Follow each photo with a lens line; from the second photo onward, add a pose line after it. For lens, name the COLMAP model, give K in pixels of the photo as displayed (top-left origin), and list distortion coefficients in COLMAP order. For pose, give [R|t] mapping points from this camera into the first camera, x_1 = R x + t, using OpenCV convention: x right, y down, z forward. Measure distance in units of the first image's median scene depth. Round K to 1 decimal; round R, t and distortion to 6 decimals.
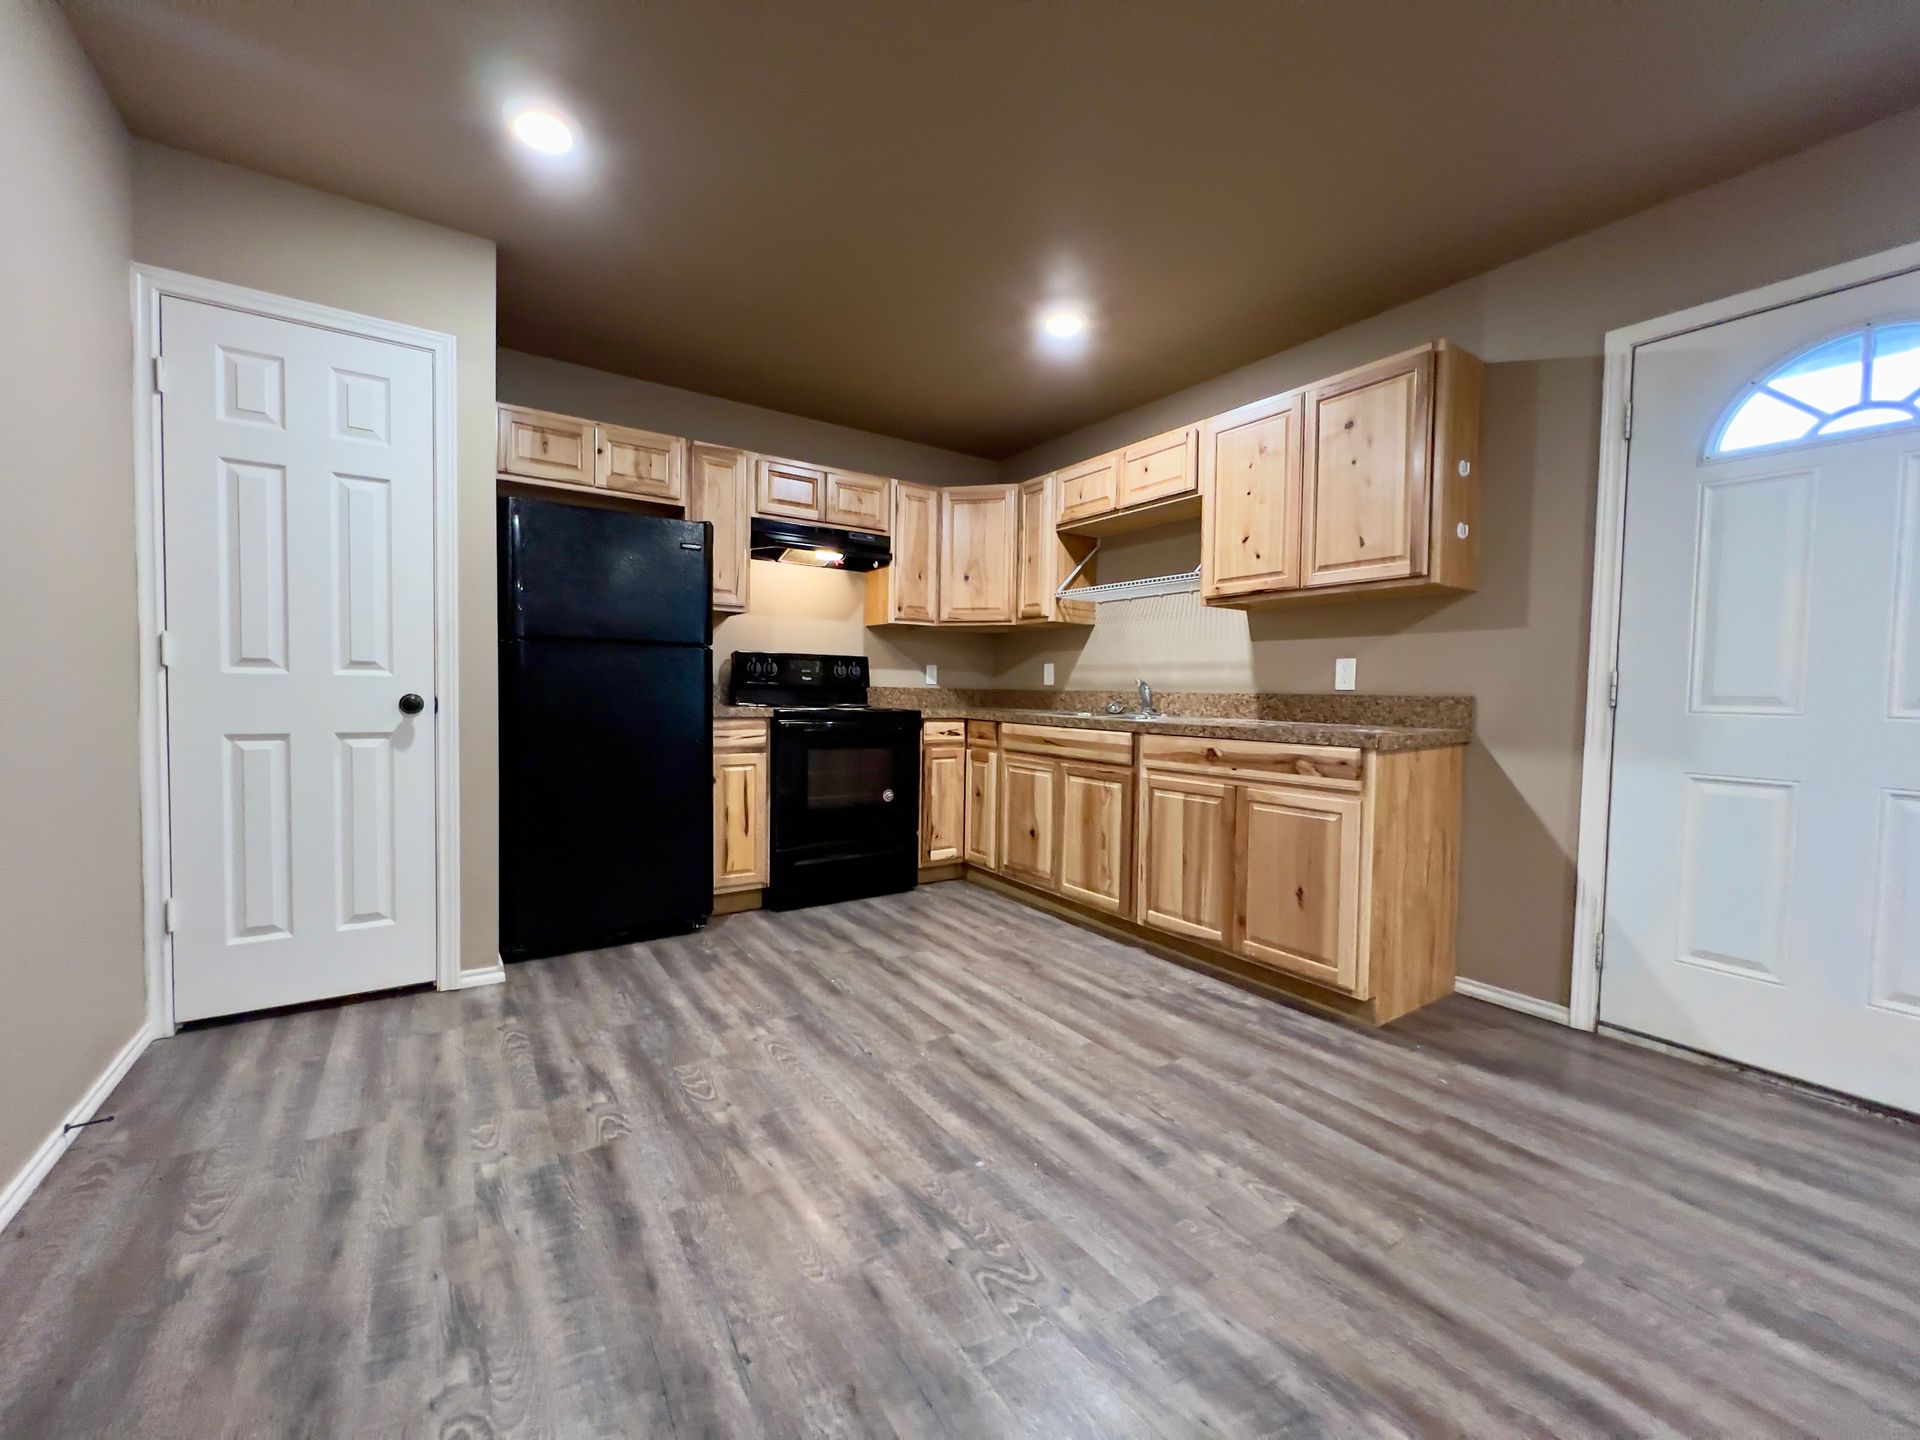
lens RADIAL K [[768.1, 0, 960.0], [0, 768.1, 720.0], [0, 0, 1]] dist [-0.001327, -0.000155]
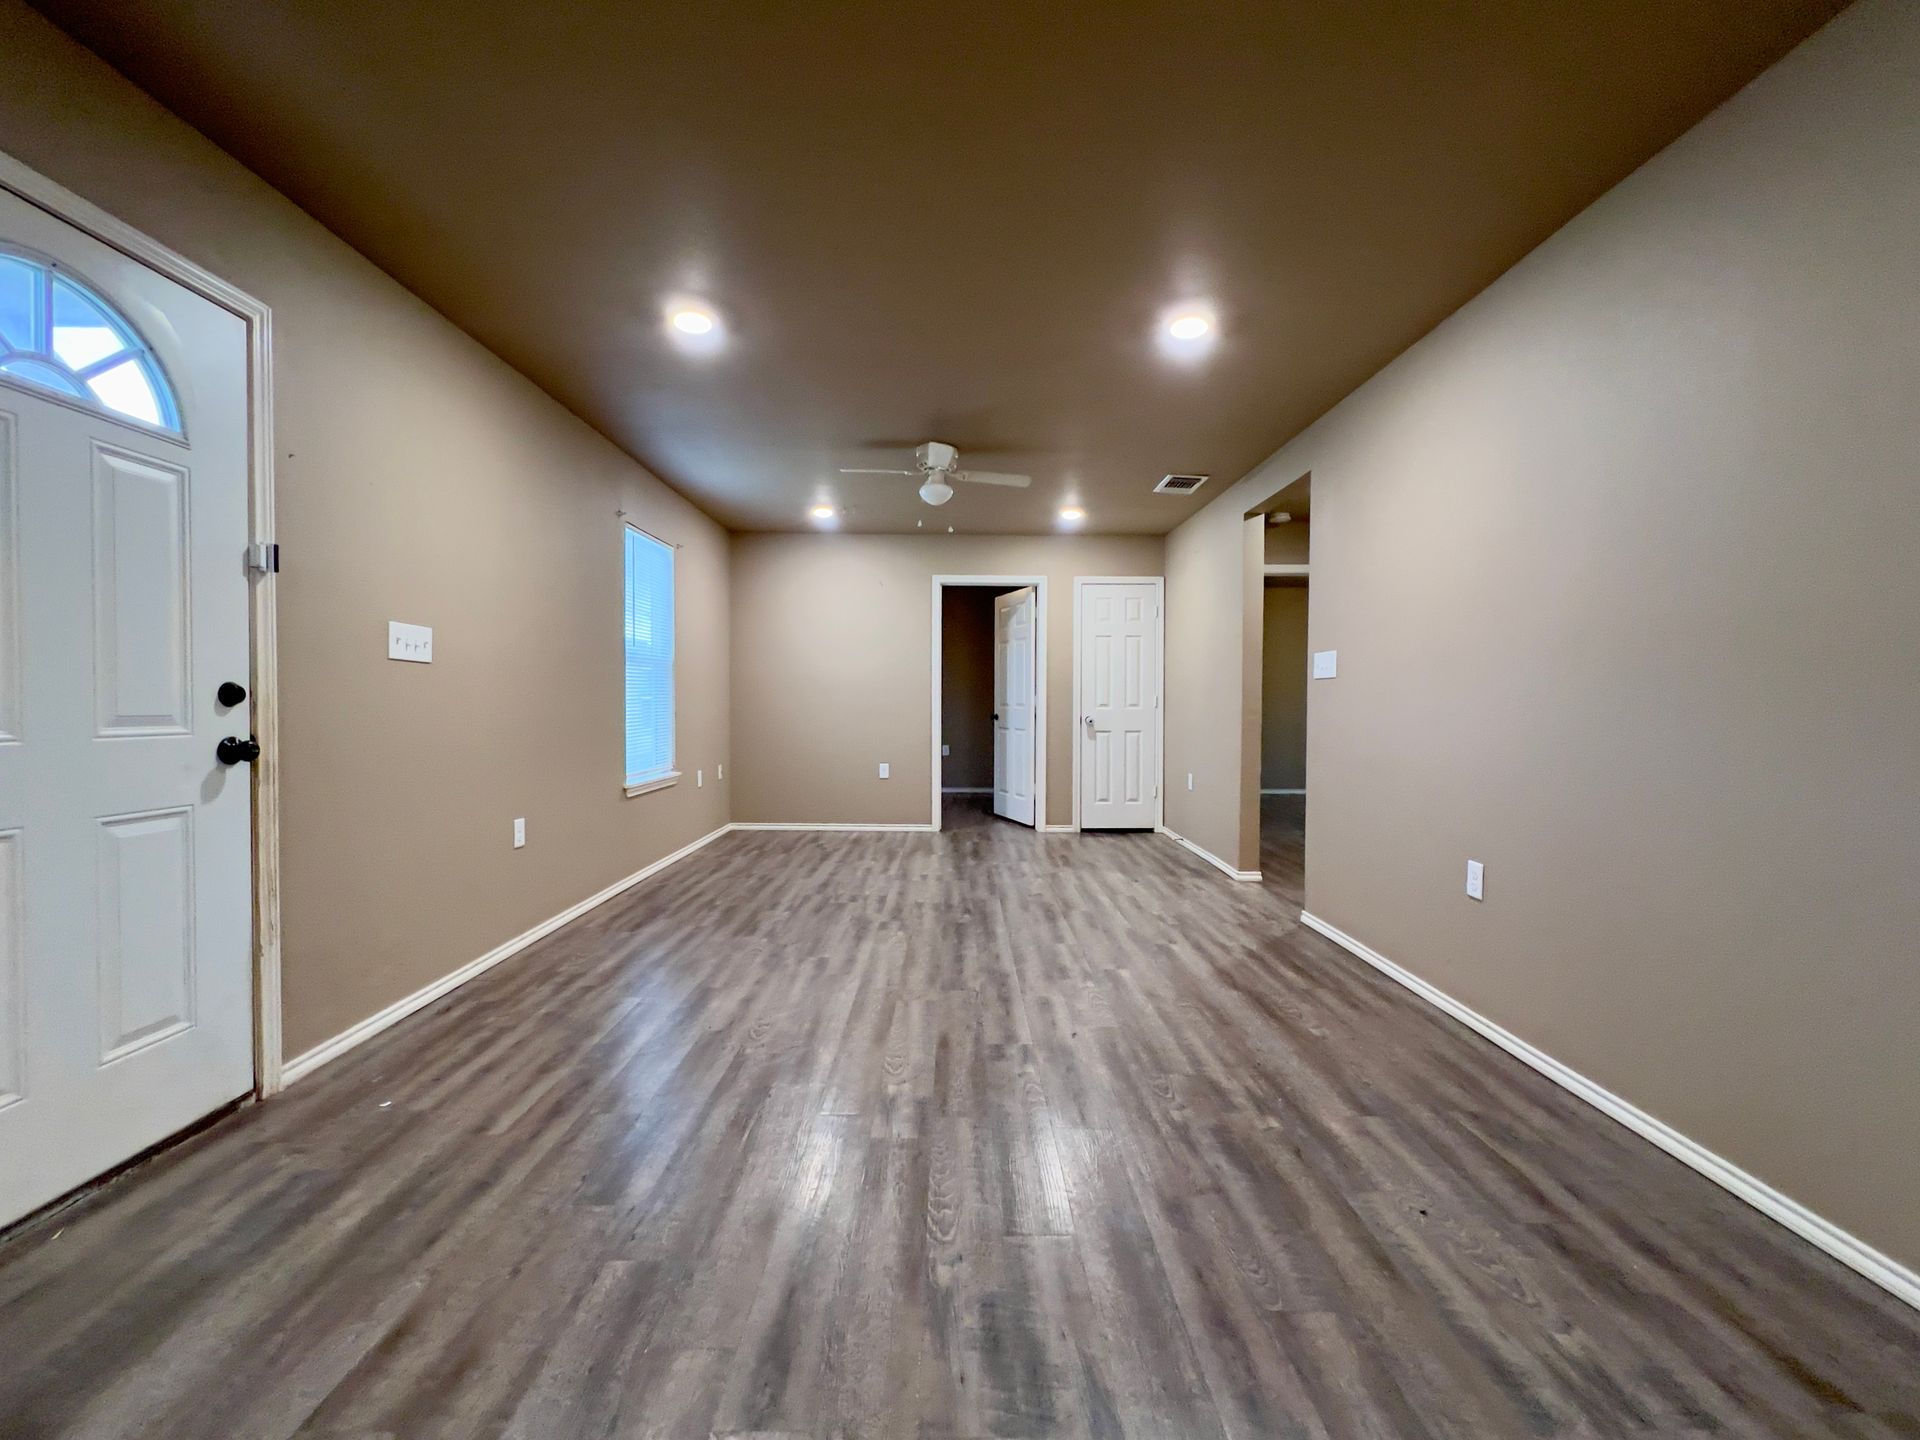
lens RADIAL K [[787.0, 0, 960.0], [0, 787.0, 720.0], [0, 0, 1]] dist [0.000276, -0.000050]
pose [[-0.827531, -0.035031, 0.560326, -0.066048], [0.002428, 0.997819, 0.065968, -0.044916], [-0.561415, 0.055951, -0.825641, 0.657353]]
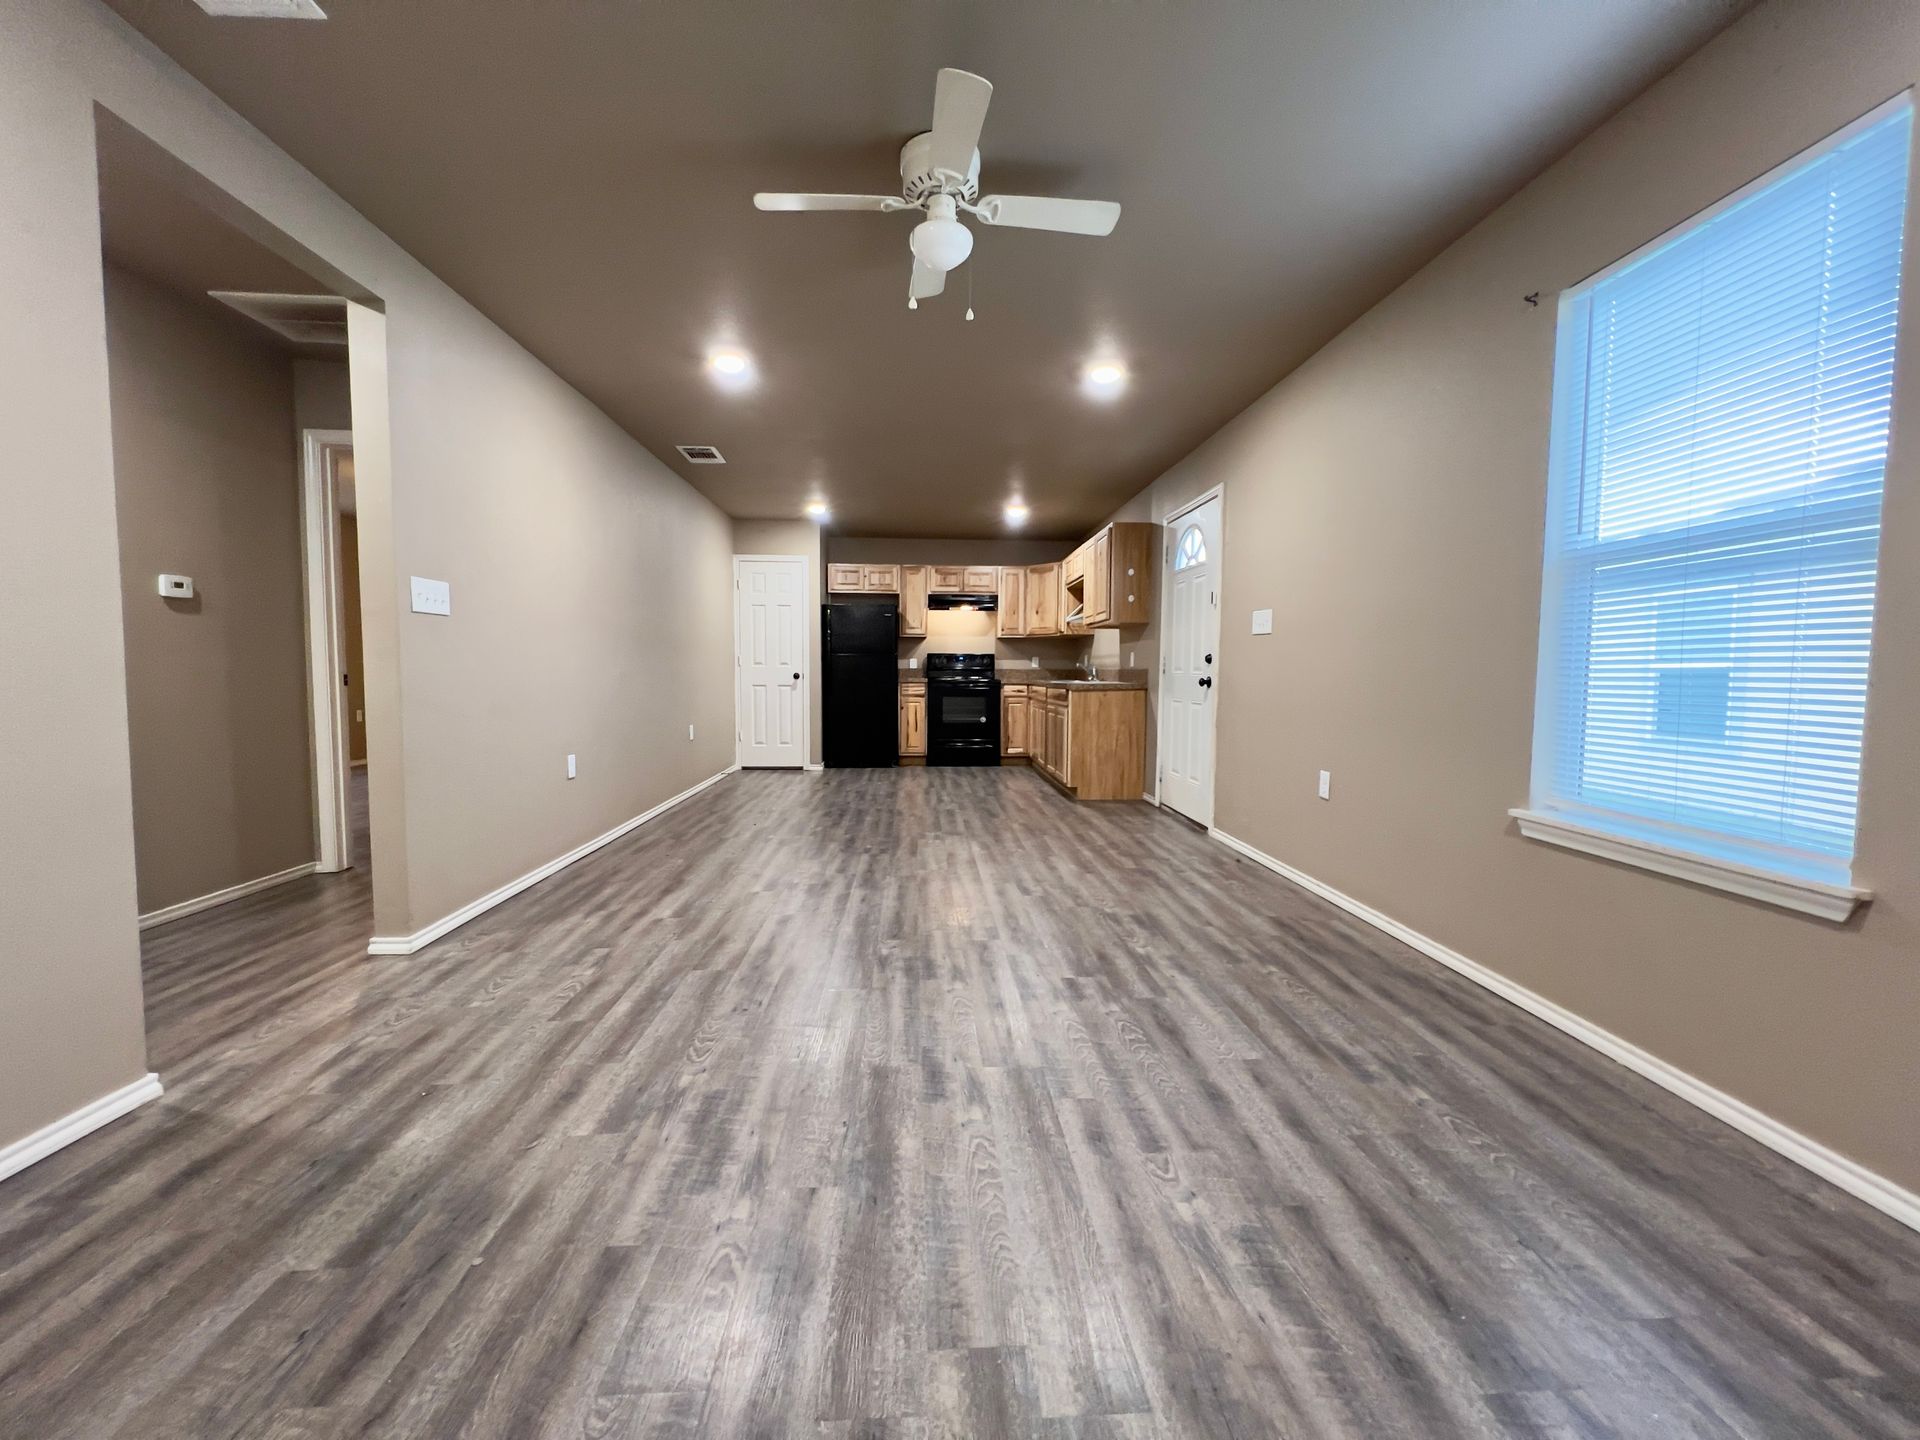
lens RADIAL K [[787.0, 0, 960.0], [0, 787.0, 720.0], [0, 0, 1]] dist [0.000276, -0.000050]
pose [[0.854037, 0.020578, -0.519805, 1.081612], [-0.012408, 0.999739, 0.019191, 0.063501], [0.520064, -0.009940, 0.854070, -0.987164]]
